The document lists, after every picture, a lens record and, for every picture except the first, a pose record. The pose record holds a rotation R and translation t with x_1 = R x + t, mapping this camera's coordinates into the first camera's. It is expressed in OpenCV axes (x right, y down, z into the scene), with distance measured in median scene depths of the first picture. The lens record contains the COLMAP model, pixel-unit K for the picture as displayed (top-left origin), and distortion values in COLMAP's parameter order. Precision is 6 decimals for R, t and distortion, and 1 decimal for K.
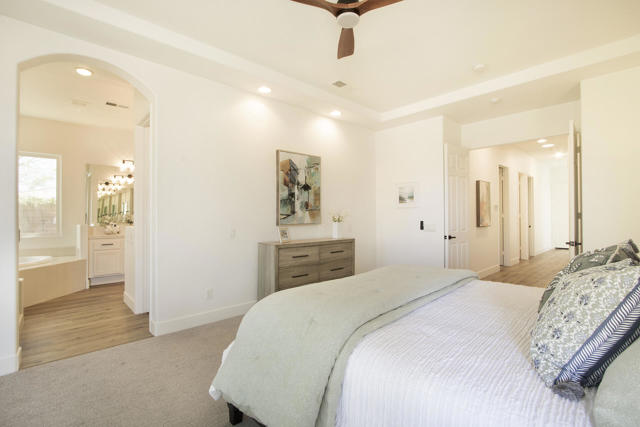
lens RADIAL K [[296.5, 0, 317.7], [0, 296.5, 212.8], [0, 0, 1]] dist [0.001232, 0.000904]
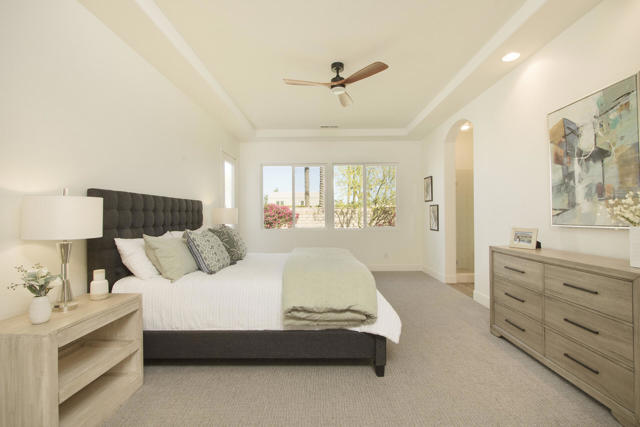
lens RADIAL K [[296.5, 0, 319.2], [0, 296.5, 212.0], [0, 0, 1]] dist [0.001232, 0.000904]
pose [[-0.682133, -0.000918, -0.731228, 0.689424], [0.010765, 0.999878, -0.011297, 0.013699], [0.731149, -0.015577, -0.682040, 1.032408]]
